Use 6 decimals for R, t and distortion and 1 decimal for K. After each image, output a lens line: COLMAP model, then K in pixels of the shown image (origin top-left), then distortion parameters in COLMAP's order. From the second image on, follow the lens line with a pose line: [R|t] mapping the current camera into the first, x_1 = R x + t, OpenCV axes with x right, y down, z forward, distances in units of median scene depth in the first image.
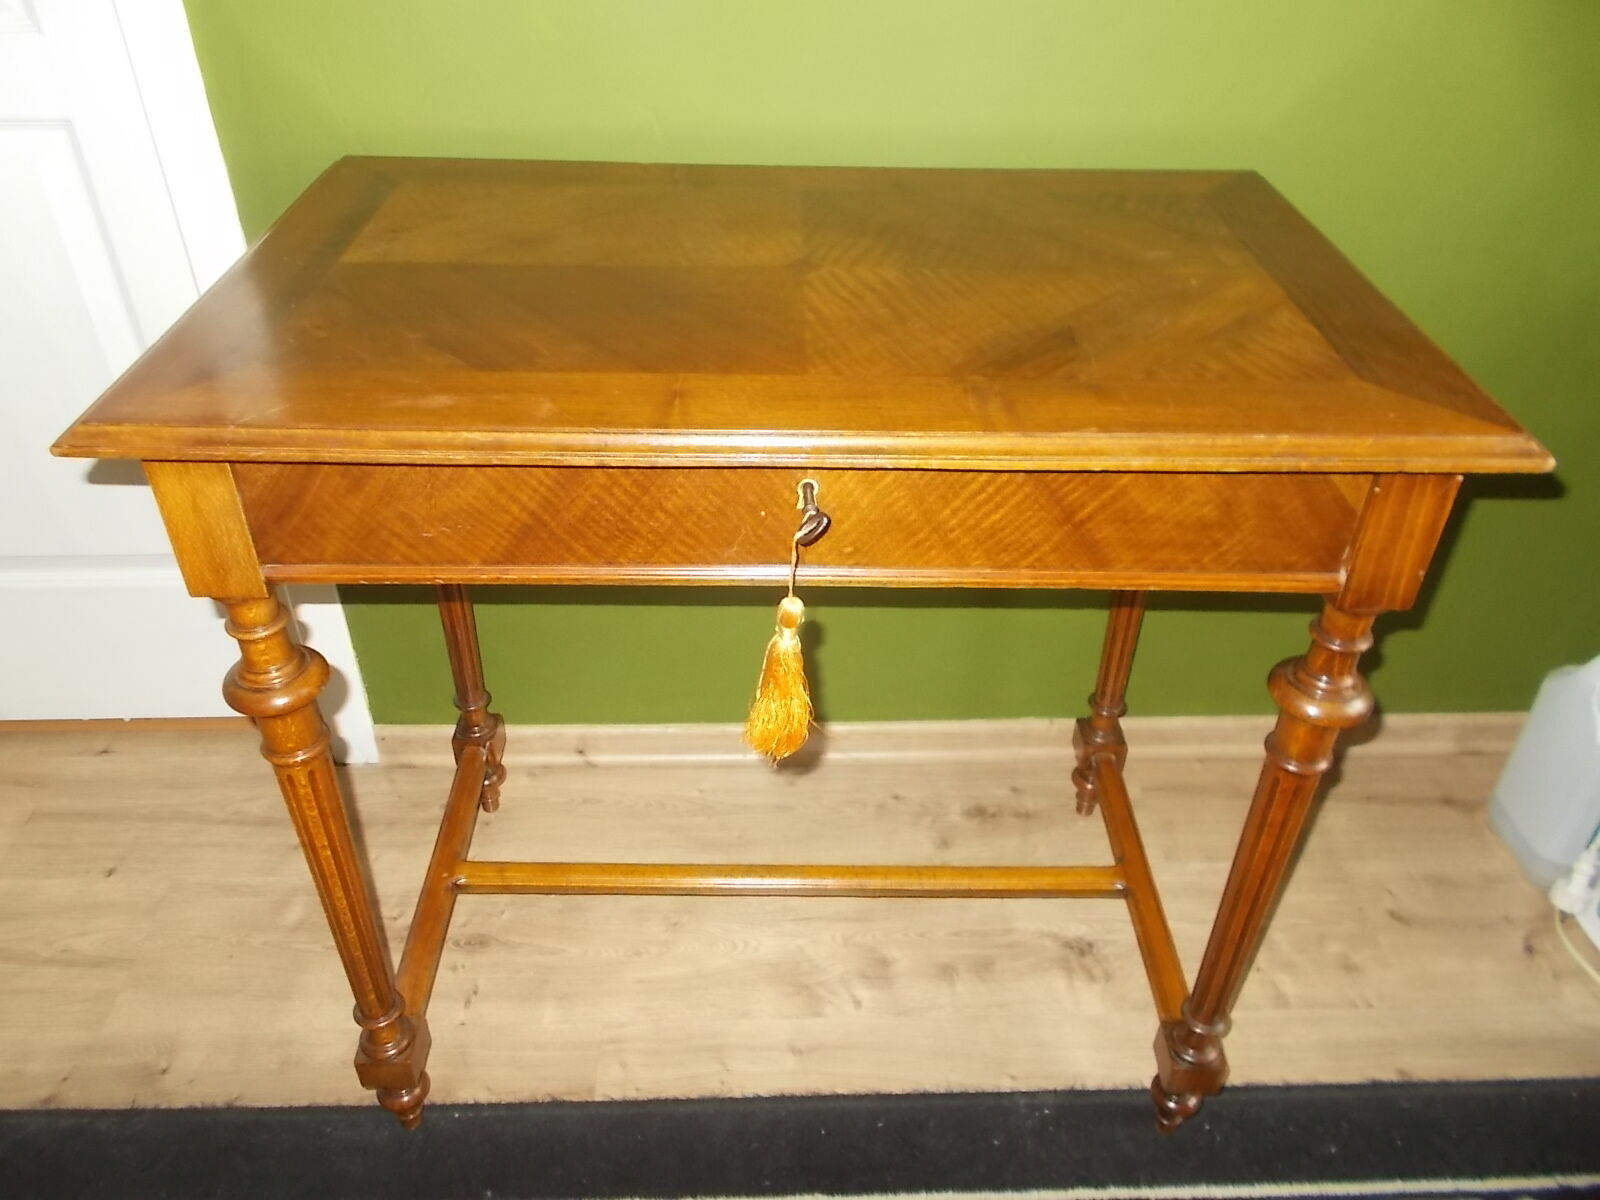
lens RADIAL K [[1215.8, 0, 809.8], [0, 1215.8, 596.7], [0, 0, 1]] dist [0.008139, 0.003953]
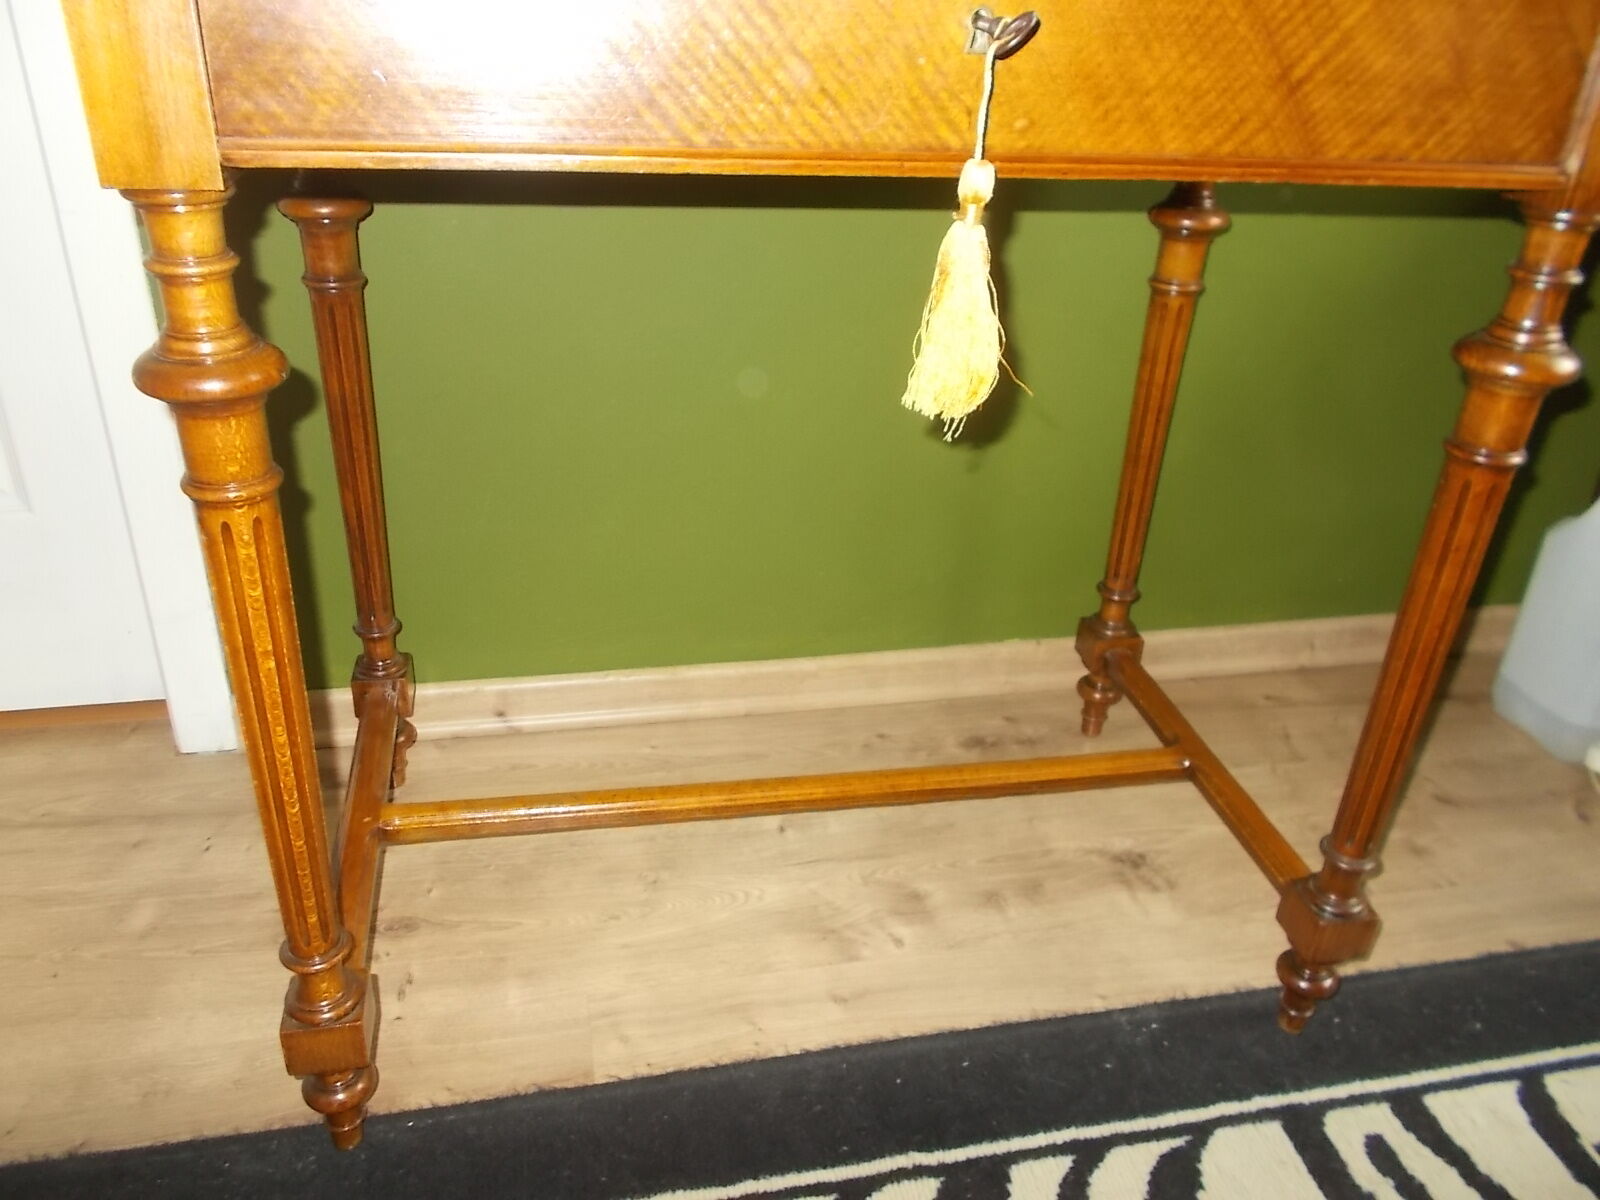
lens RADIAL K [[1215.8, 0, 800.6], [0, 1215.8, 597.7], [0, 0, 1]] dist [0.008139, 0.003953]
pose [[0.982262, -0.058201, 0.178254, -0.217031], [0.082611, 0.987703, -0.132733, 0.290353], [-0.168337, 0.145104, 0.974991, 0.253744]]
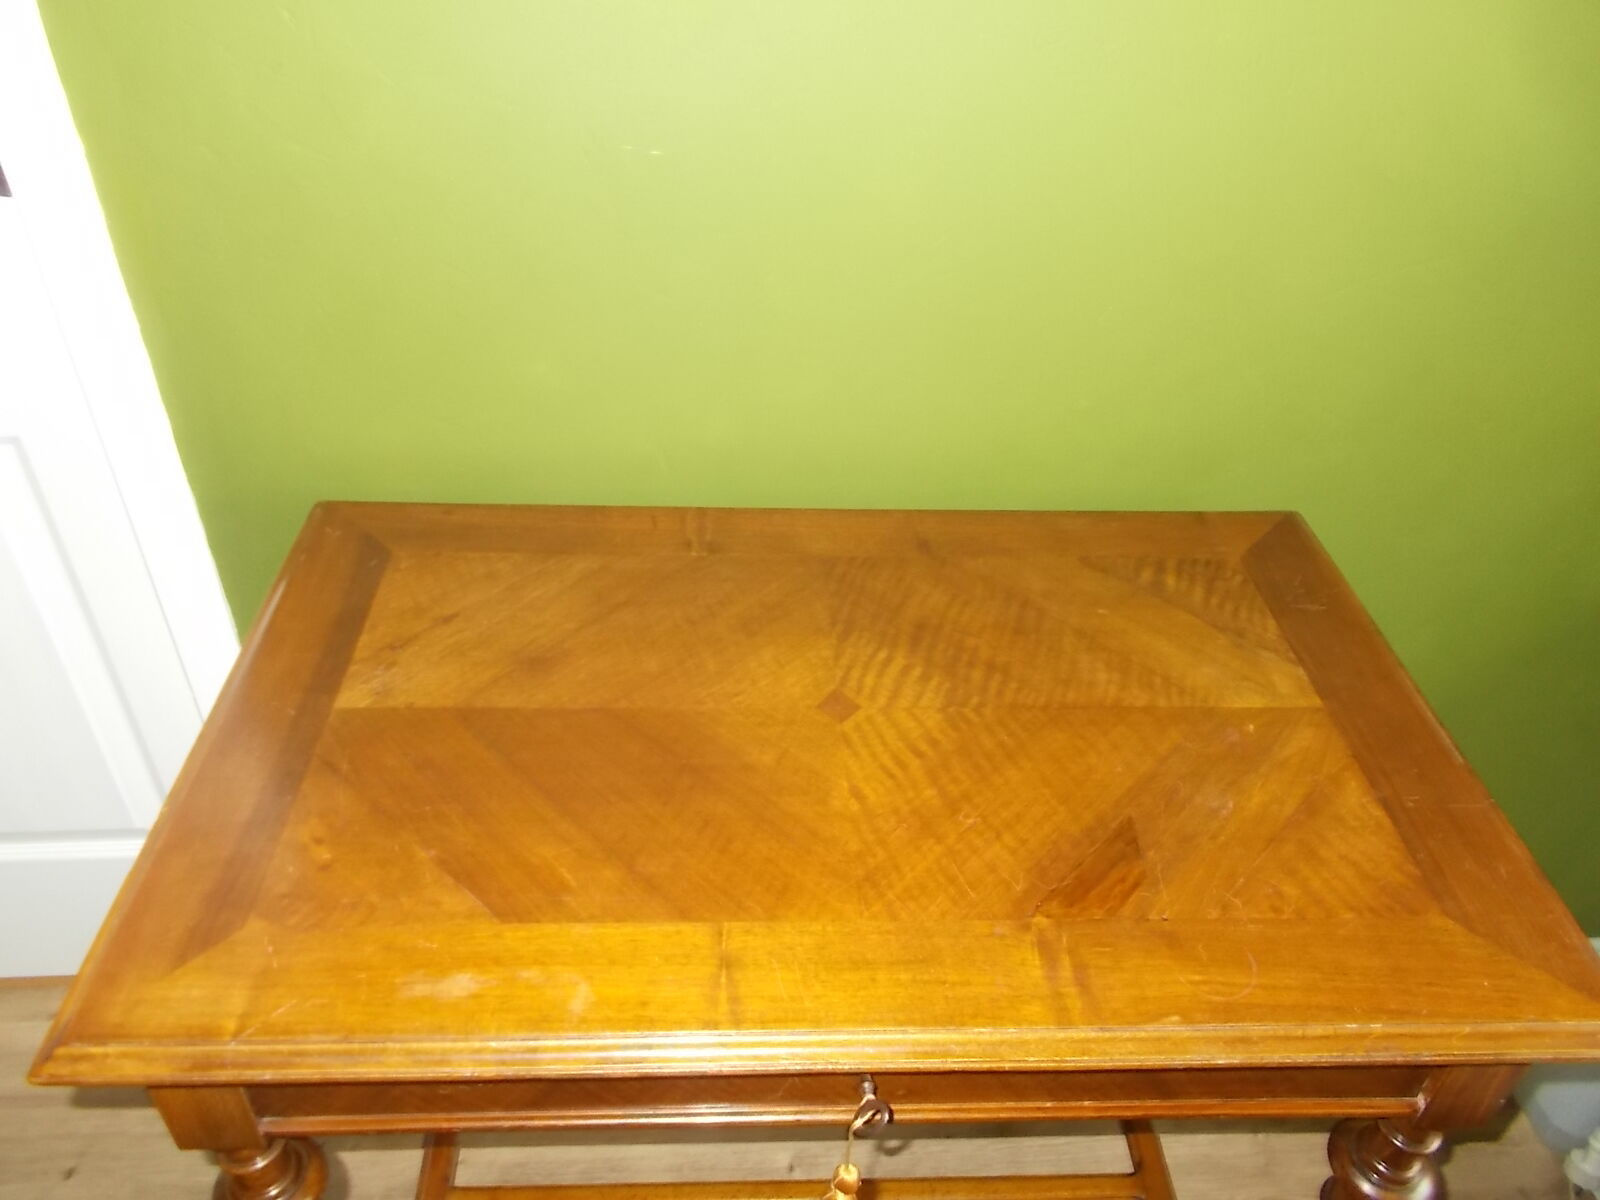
lens RADIAL K [[1215.8, 0, 809.4], [0, 1215.8, 583.2], [0, 0, 1]] dist [0.008139, 0.003953]
pose [[0.999047, -0.004779, 0.043376, -0.064514], [0.003631, 0.999642, 0.026506, -0.374305], [-0.043488, -0.026323, 0.998707, 0.067550]]
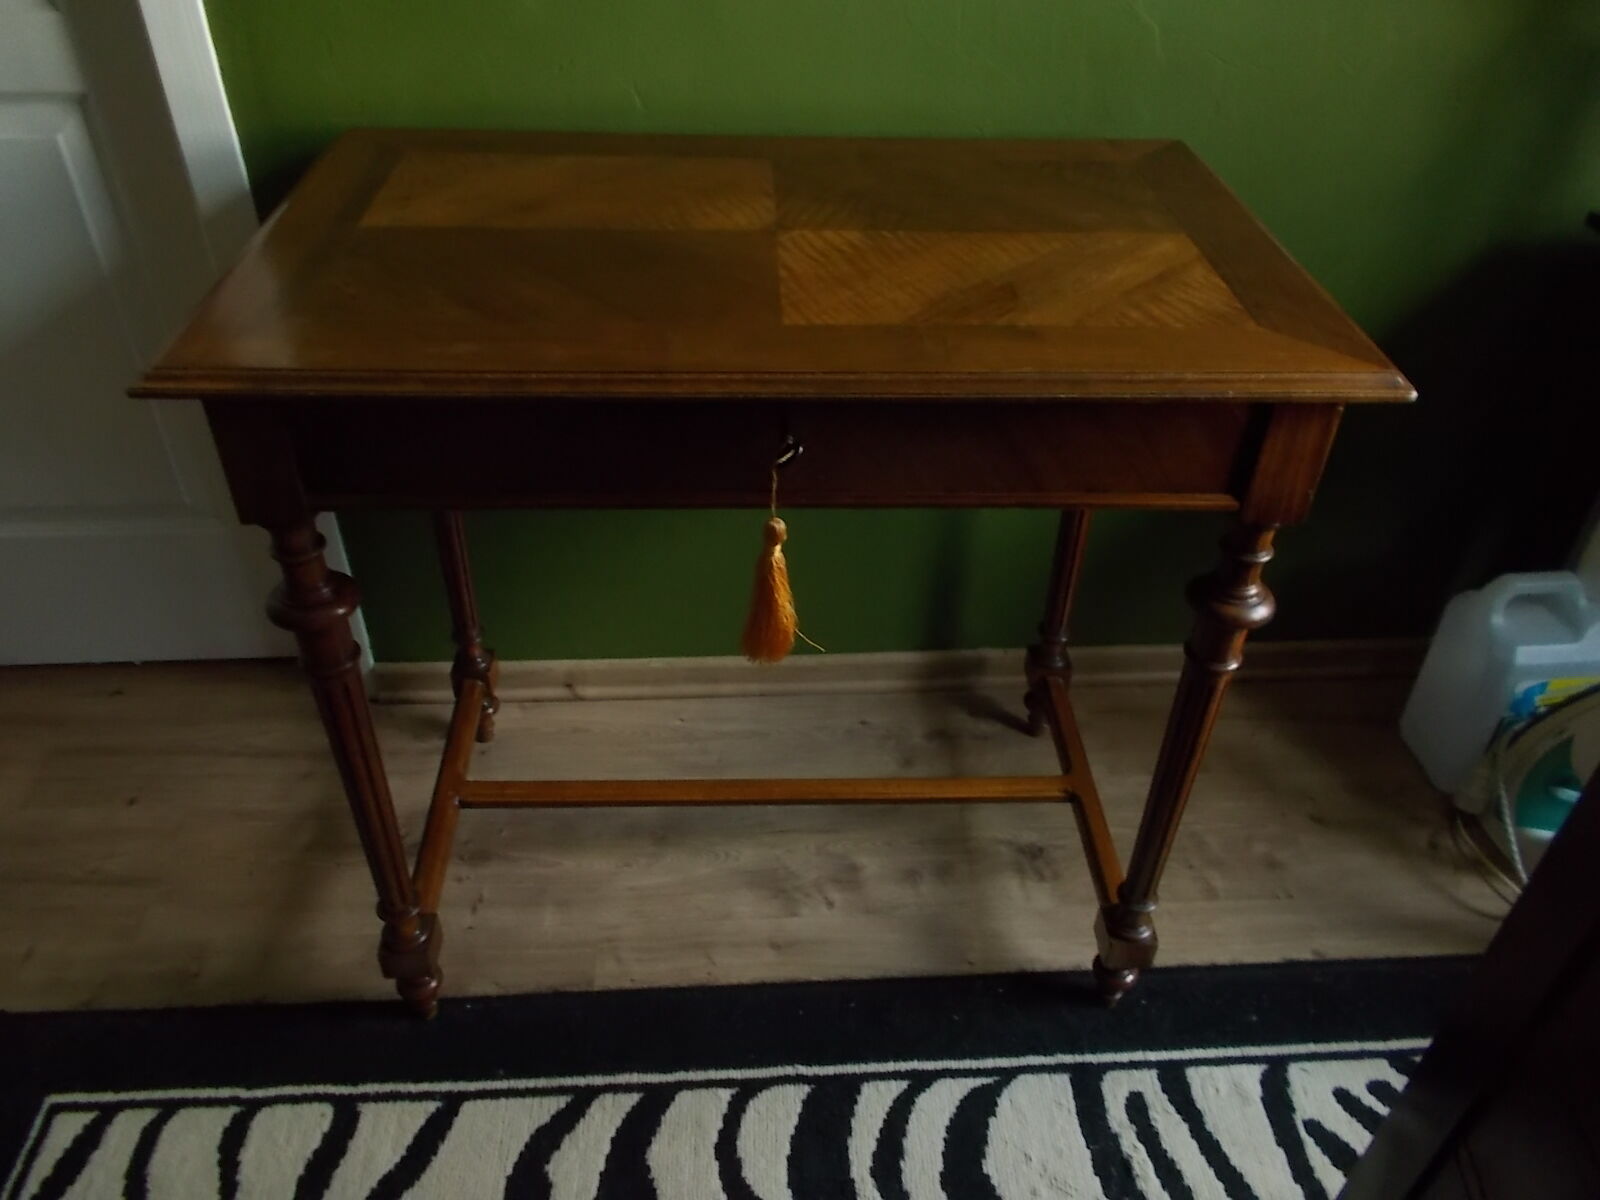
lens RADIAL K [[1215.8, 0, 809.0], [0, 1215.8, 593.9], [0, 0, 1]] dist [0.008139, 0.003953]
pose [[0.999520, -0.012159, 0.028478, -0.010687], [0.011394, 0.999574, 0.026878, 0.033540], [-0.028793, -0.026541, 0.999233, -0.126595]]
